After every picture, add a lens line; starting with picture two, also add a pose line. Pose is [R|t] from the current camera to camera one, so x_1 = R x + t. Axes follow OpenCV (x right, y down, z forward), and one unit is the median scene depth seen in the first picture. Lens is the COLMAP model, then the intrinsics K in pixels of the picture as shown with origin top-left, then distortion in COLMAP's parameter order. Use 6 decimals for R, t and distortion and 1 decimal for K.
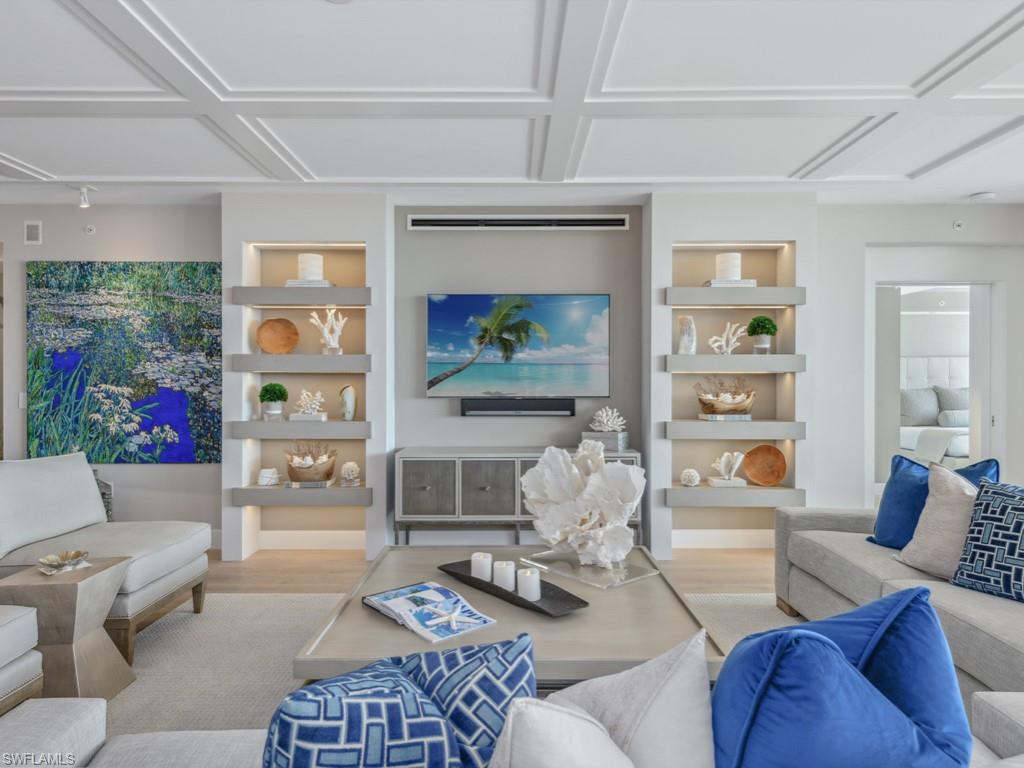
lens RADIAL K [[633.5, 0, 512.0], [0, 633.5, 384.0], [0, 0, 1]] dist [0.067327, -0.075725]
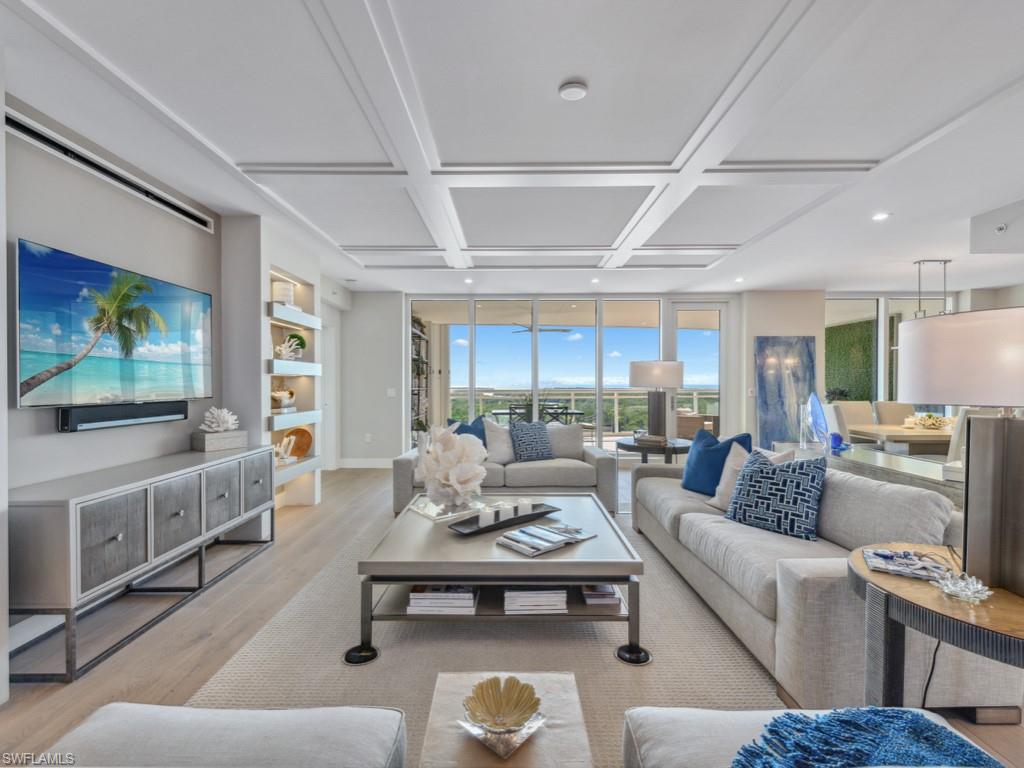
lens RADIAL K [[469.0, 0, 507.8], [0, 469.0, 391.3], [0, 0, 1]] dist [0.000717, 0.000105]
pose [[-0.001573, -0.021750, 0.999762, -0.573865], [0.003091, 0.999759, 0.021755, -0.003727], [-0.999994, 0.003124, -0.001506, 0.523784]]
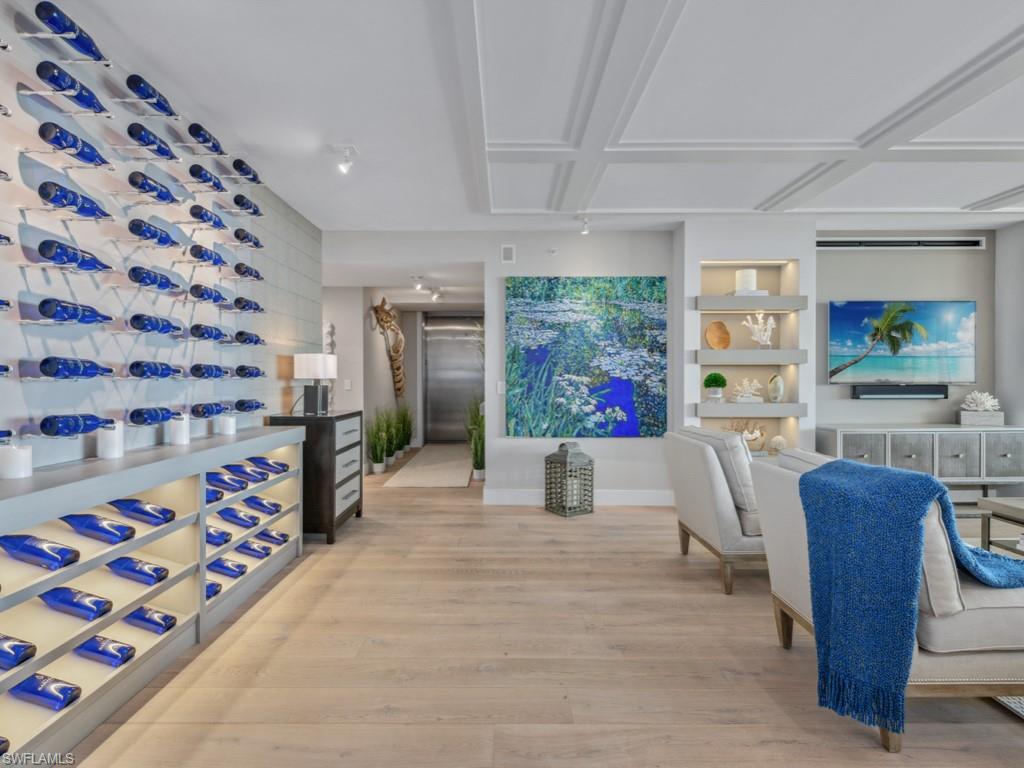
lens RADIAL K [[504.9, 0, 513.8], [0, 504.9, 372.4], [0, 0, 1]] dist [-0.002202, -0.013249]
pose [[0.999978, -0.004267, -0.005030, -0.734754], [0.004256, 0.999988, -0.002239, -0.001734], [0.005039, 0.002218, 0.999985, 0.012276]]
